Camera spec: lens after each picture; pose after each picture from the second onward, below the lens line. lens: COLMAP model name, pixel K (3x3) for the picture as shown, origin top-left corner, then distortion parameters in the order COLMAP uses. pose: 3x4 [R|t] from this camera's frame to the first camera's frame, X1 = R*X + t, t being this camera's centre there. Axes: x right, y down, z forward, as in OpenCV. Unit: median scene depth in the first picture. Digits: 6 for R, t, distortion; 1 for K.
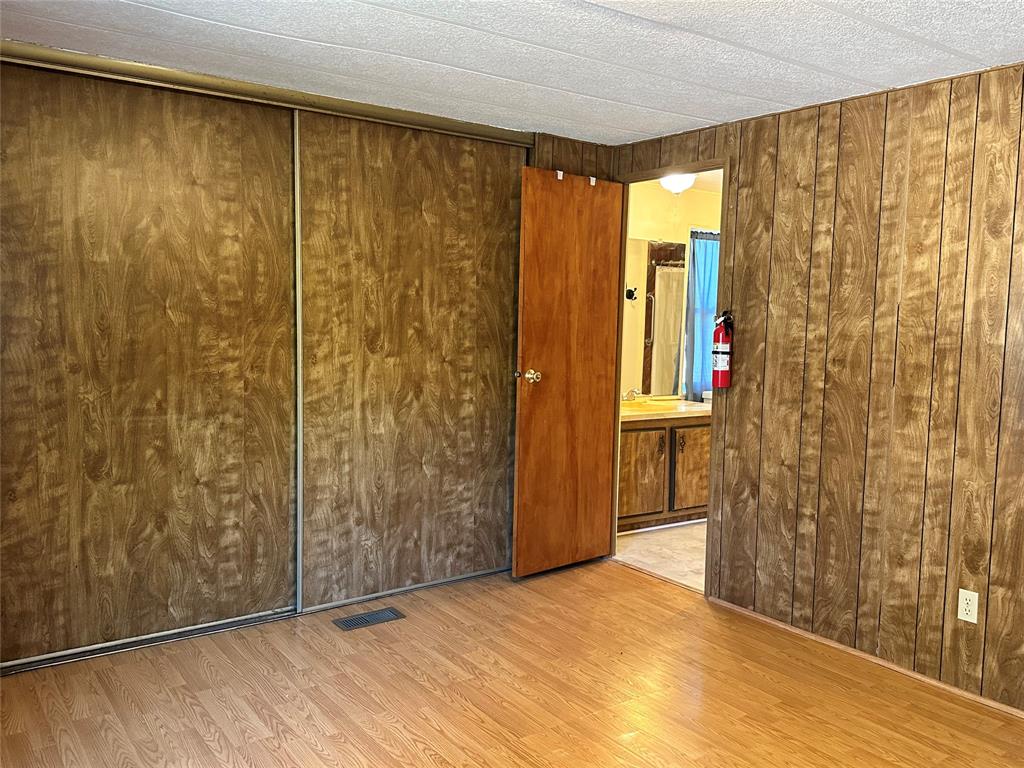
lens RADIAL K [[870.2, 0, 511.7], [0, 870.2, 381.8], [0, 0, 1]] dist [0.064218, 0.007437]
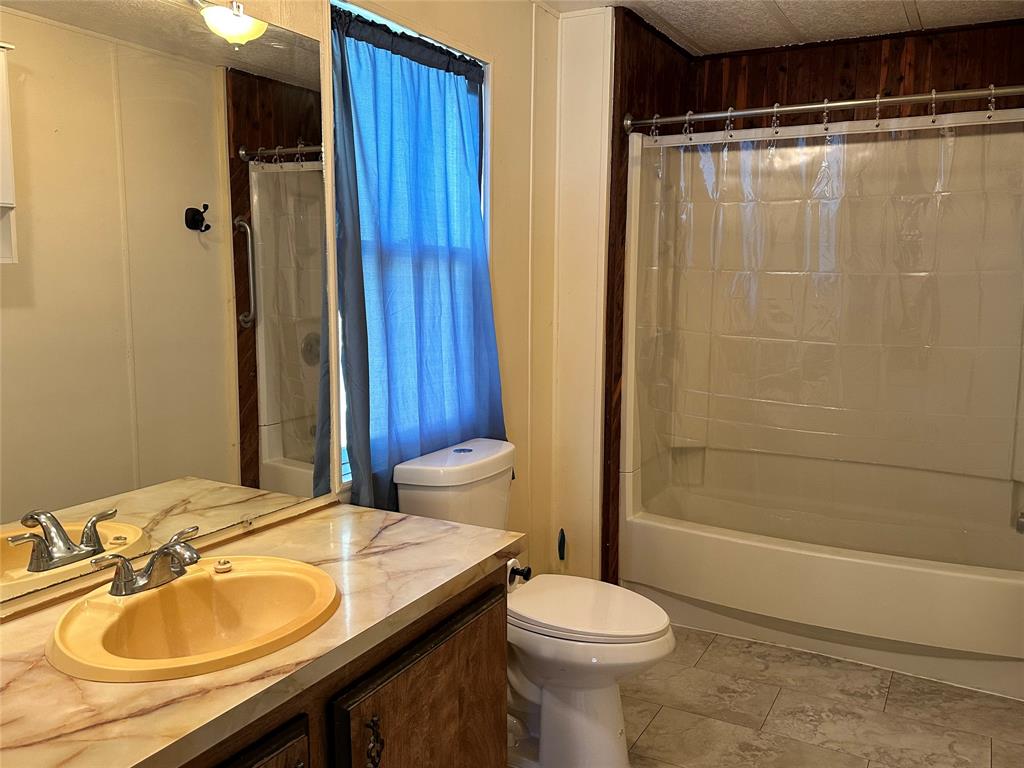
lens RADIAL K [[870.2, 0, 511.9], [0, 870.2, 384.4], [0, 0, 1]] dist [0.064218, 0.007437]
pose [[0.907687, -0.081595, 0.411639, 0.089320], [0.056062, 0.995700, 0.073748, -0.037815], [-0.415886, -0.043863, 0.908358, 0.503362]]
